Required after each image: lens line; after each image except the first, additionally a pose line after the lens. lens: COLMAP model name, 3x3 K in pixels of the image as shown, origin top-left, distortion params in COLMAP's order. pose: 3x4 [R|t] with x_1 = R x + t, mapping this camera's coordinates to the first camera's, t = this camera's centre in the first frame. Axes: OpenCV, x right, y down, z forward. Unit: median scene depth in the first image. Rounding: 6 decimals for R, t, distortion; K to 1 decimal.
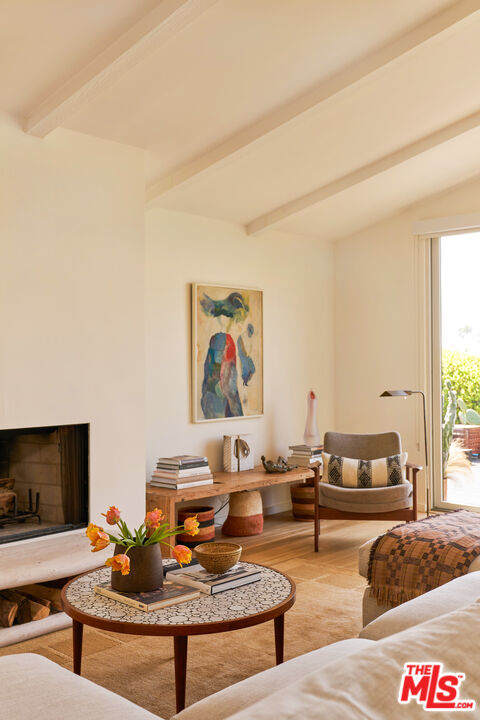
lens RADIAL K [[697.5, 0, 242.6], [0, 697.5, 360.2], [0, 0, 1]] dist [0.039344, 0.000000]
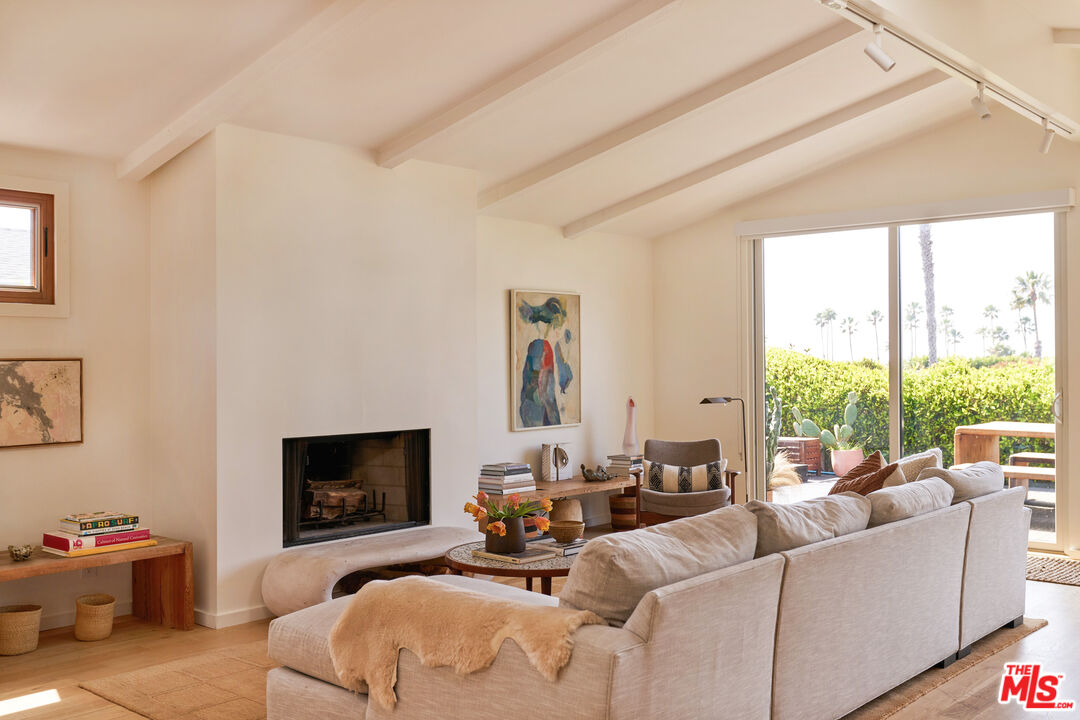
lens RADIAL K [[1046.3, 0, 536.8], [0, 1046.3, 361.1], [0, 0, 1]] dist [0.039344, 0.000000]
pose [[0.999627, -0.002254, 0.027233, -0.075175], [0.002084, 0.999978, 0.006275, -0.018145], [-0.027247, -0.006216, 0.999609, -0.473634]]
